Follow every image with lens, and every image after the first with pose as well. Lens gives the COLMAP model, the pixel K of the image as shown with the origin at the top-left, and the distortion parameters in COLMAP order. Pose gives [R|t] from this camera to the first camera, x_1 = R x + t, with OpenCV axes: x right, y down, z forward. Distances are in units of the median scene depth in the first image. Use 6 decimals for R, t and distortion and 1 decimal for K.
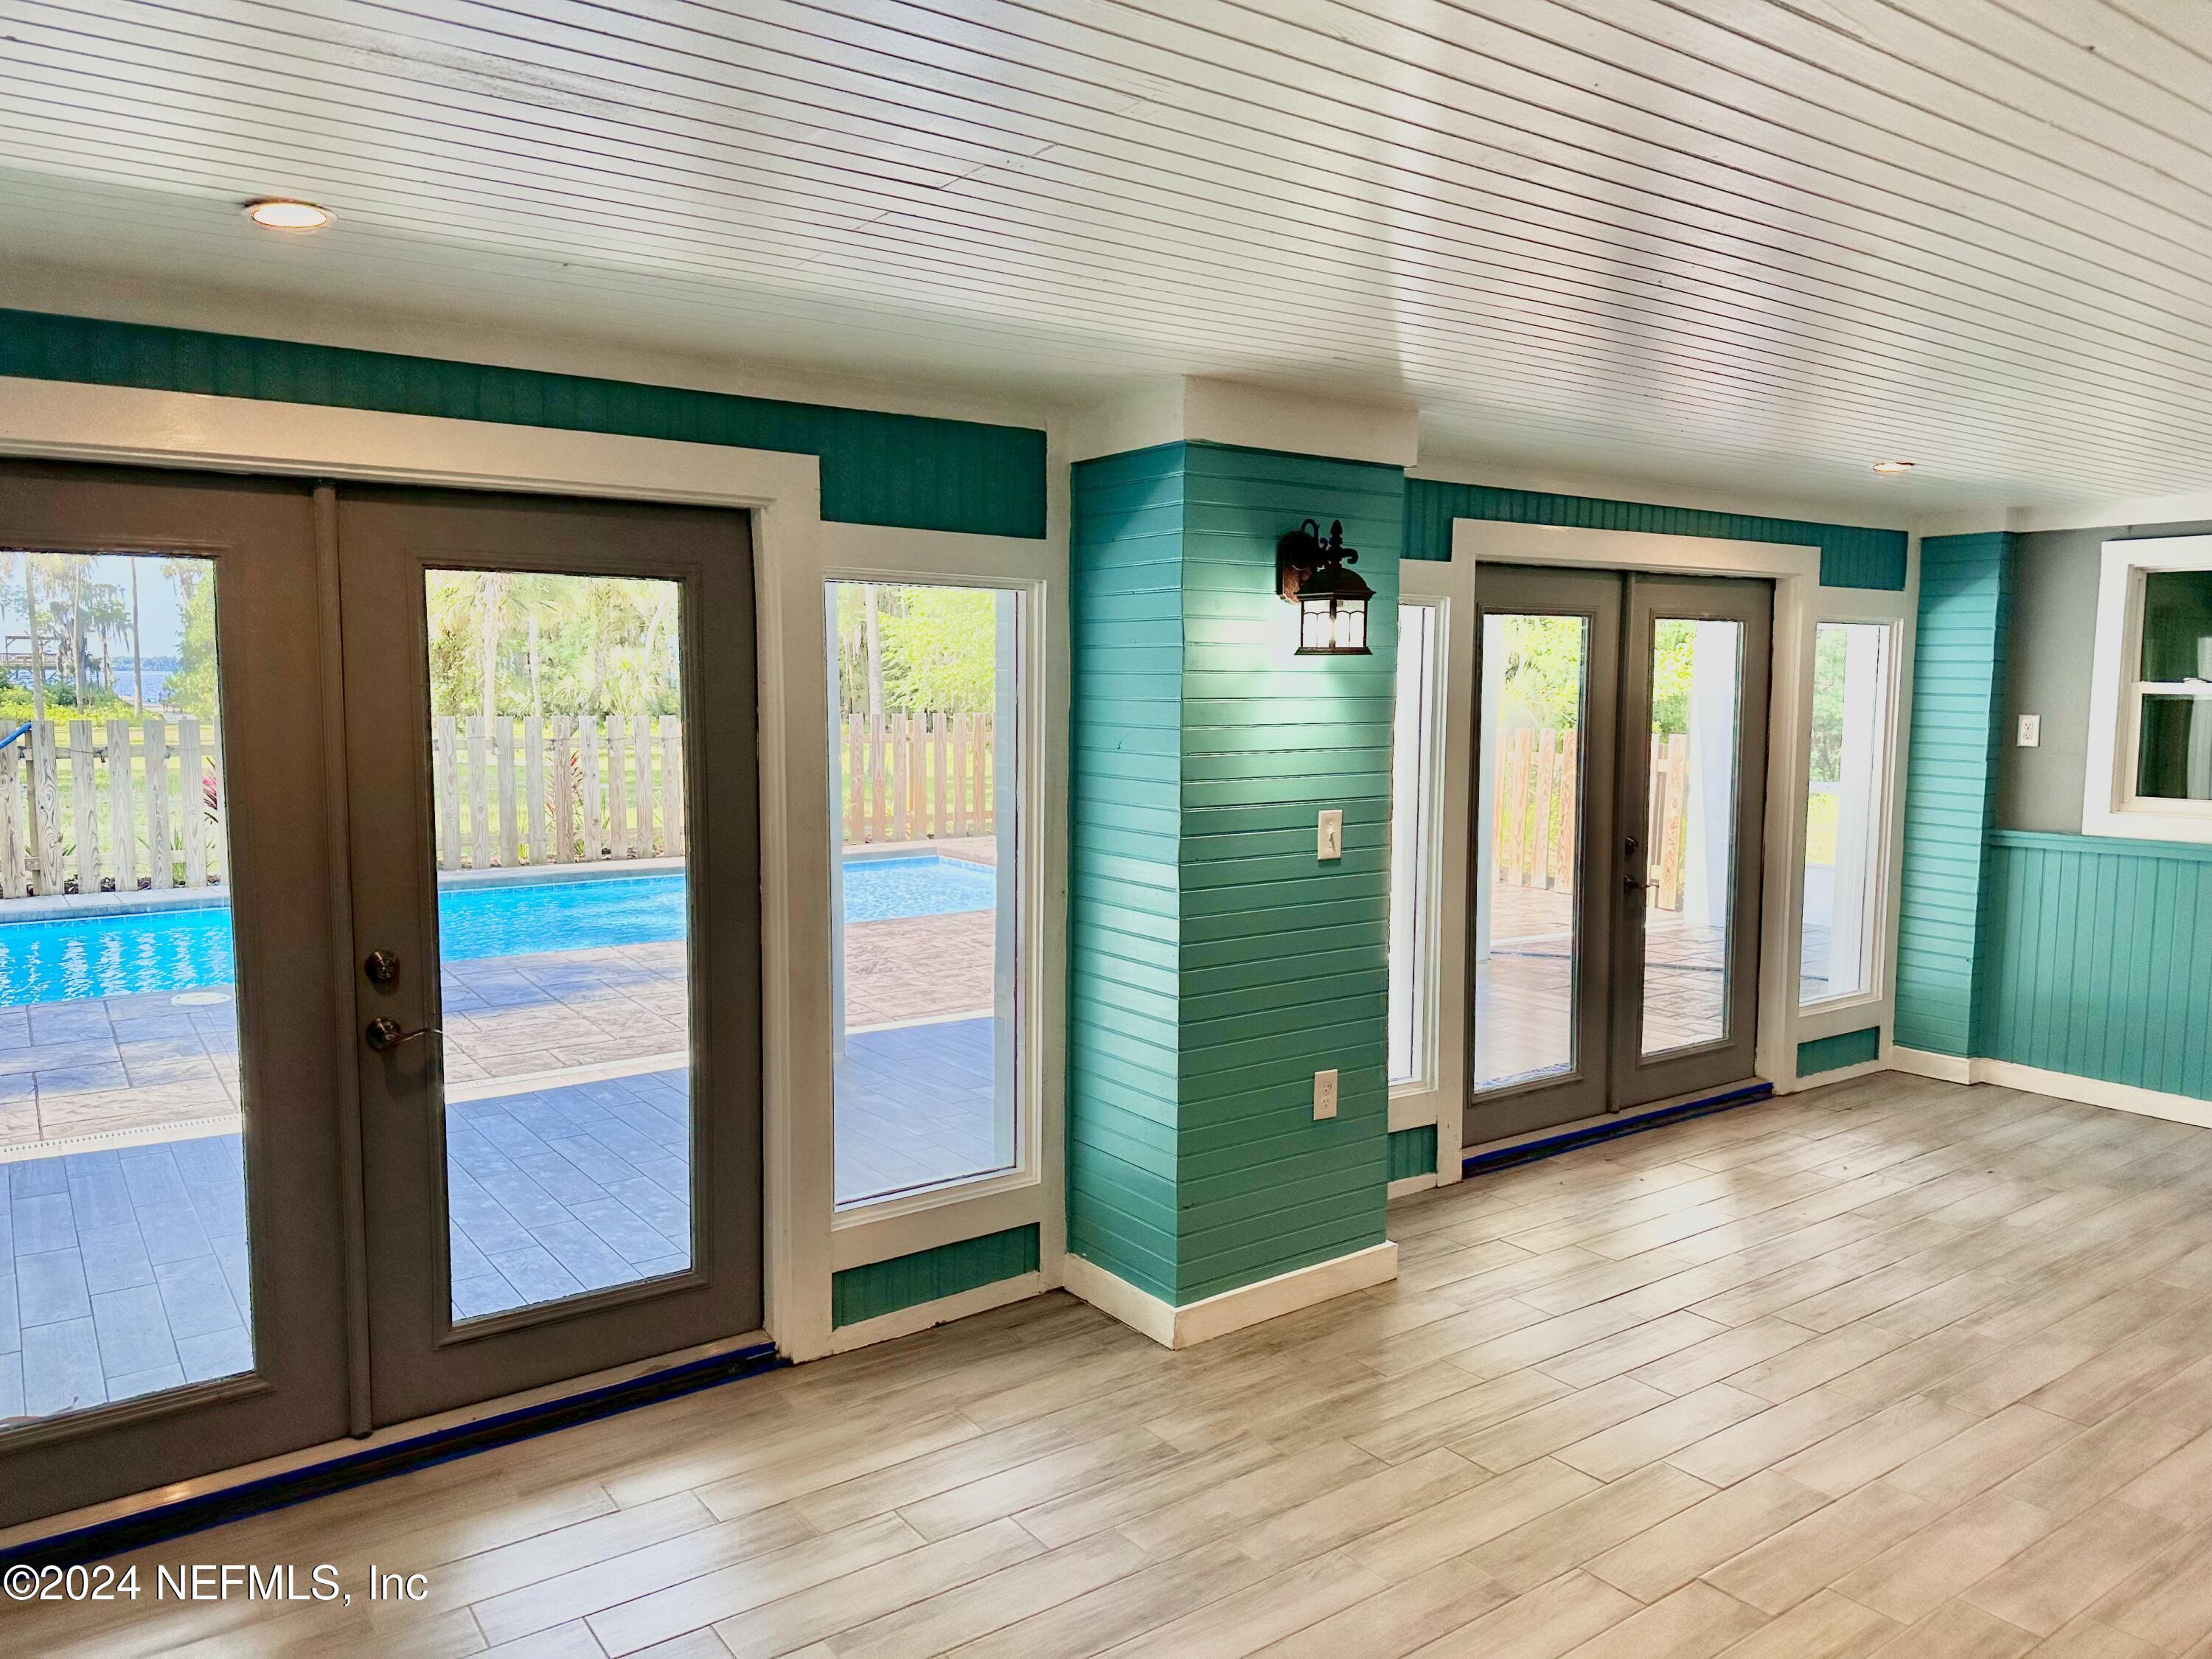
lens RADIAL K [[1534.5, 0, 1121.6], [0, 1534.5, 836.9], [0, 0, 1]] dist [0.123558, -0.182238]
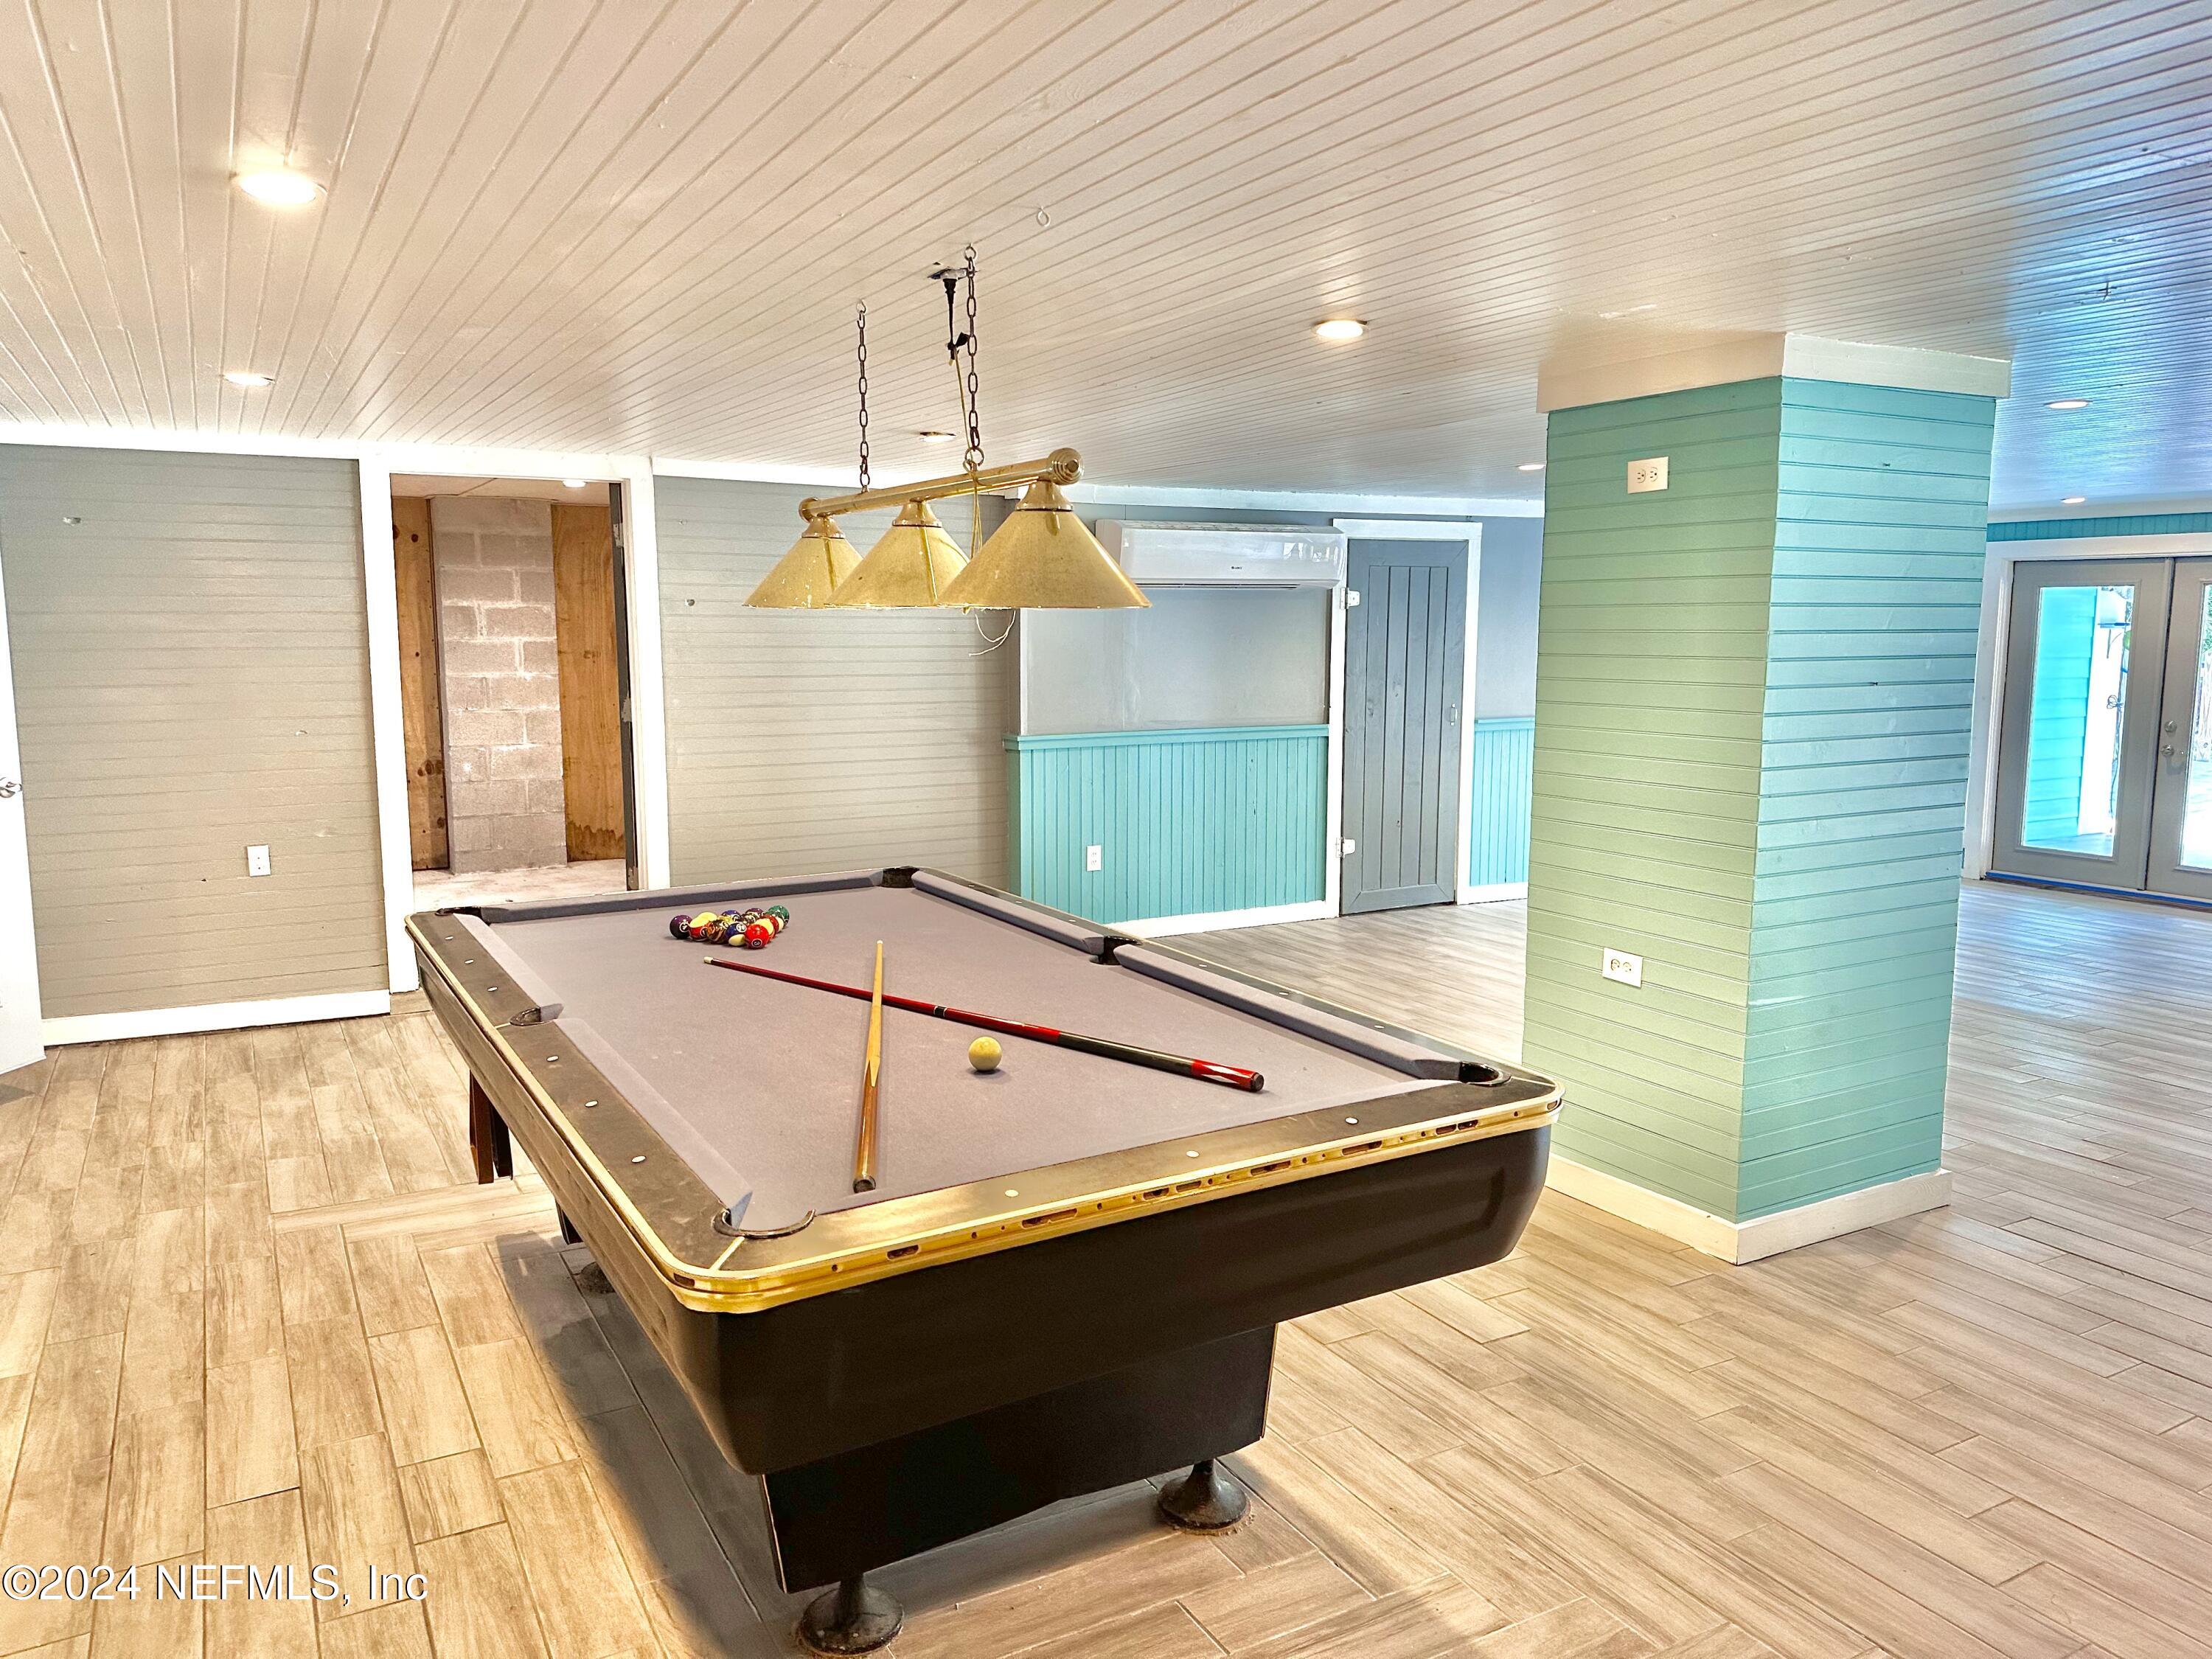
lens RADIAL K [[1545.3, 0, 1101.4], [0, 1545.3, 823.6], [0, 0, 1]] dist [0.075132, -0.093151]
pose [[-0.106321, 0.125829, -0.986338, 1.997381], [-0.102529, 0.985286, 0.136747, 0.053609], [0.989032, 0.115668, -0.091855, -0.494929]]
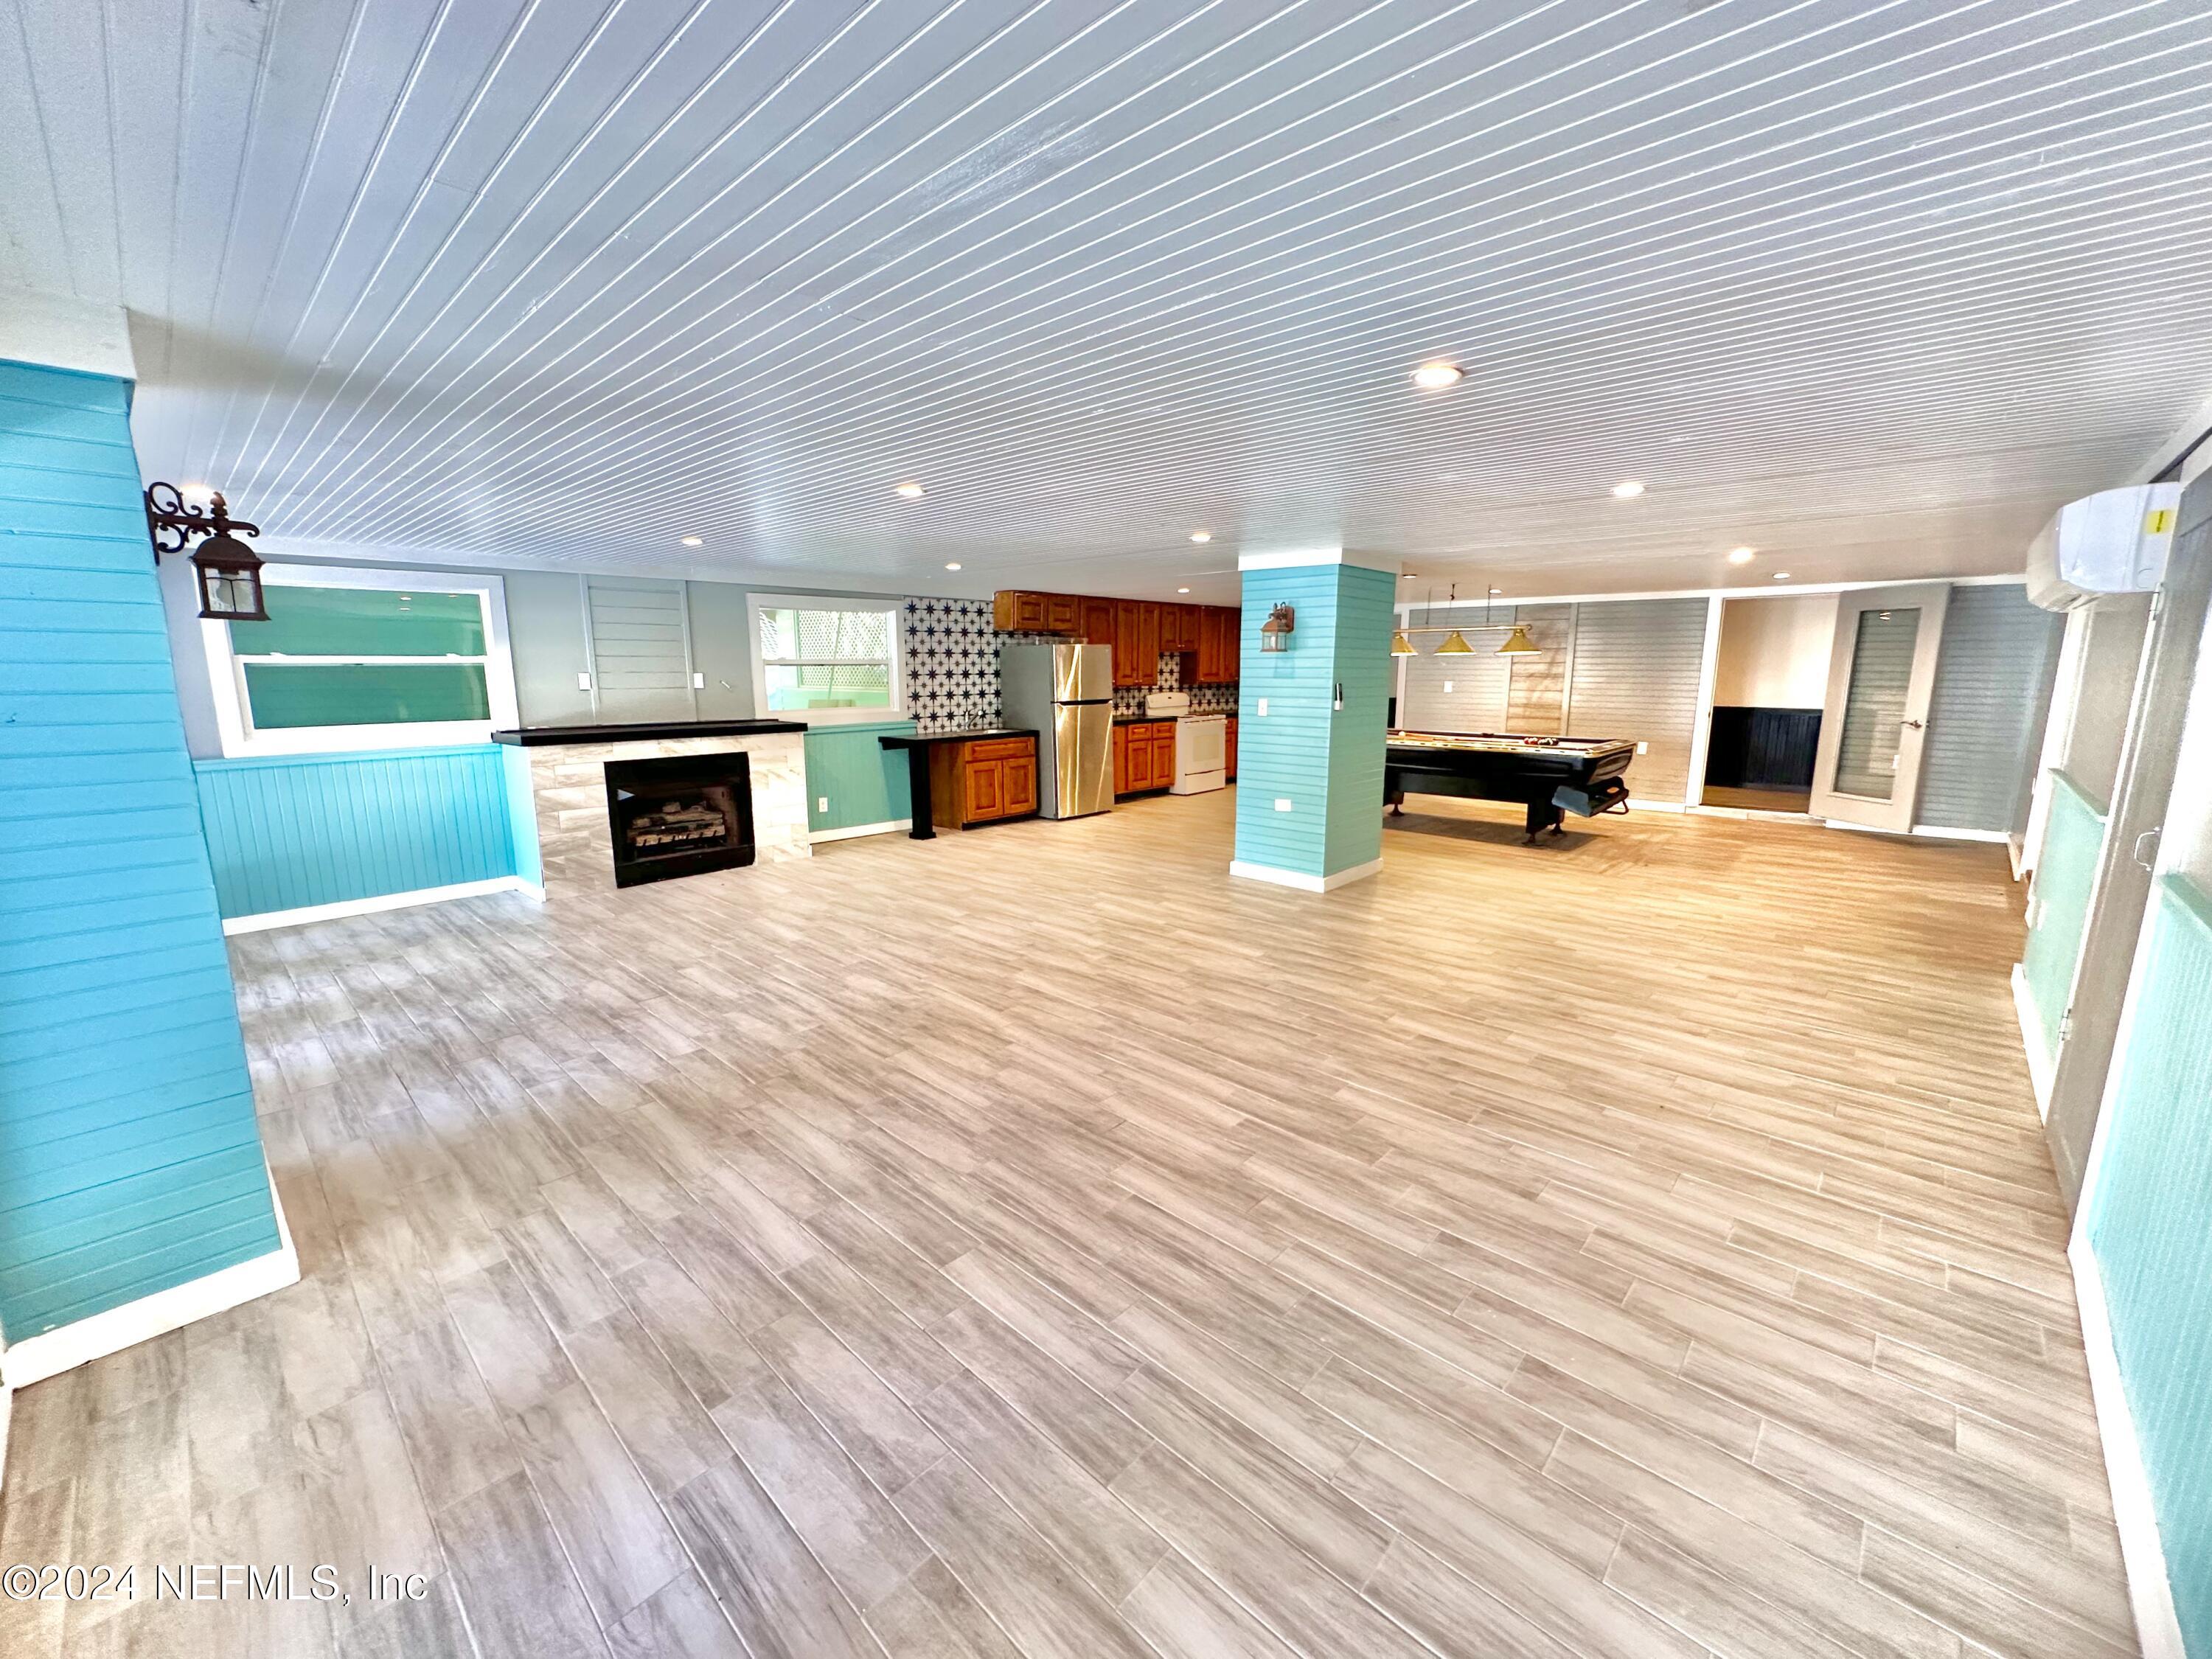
lens RADIAL K [[886.1, 0, 1106.0], [0, 886.1, 829.5], [0, 0, 1]] dist [-0.005993, -0.000231]
pose [[-0.195151, -0.182423, 0.963659, -0.551911], [0.097452, 0.974081, 0.204131, -0.036825], [-0.975920, 0.133747, -0.172315, 0.484084]]
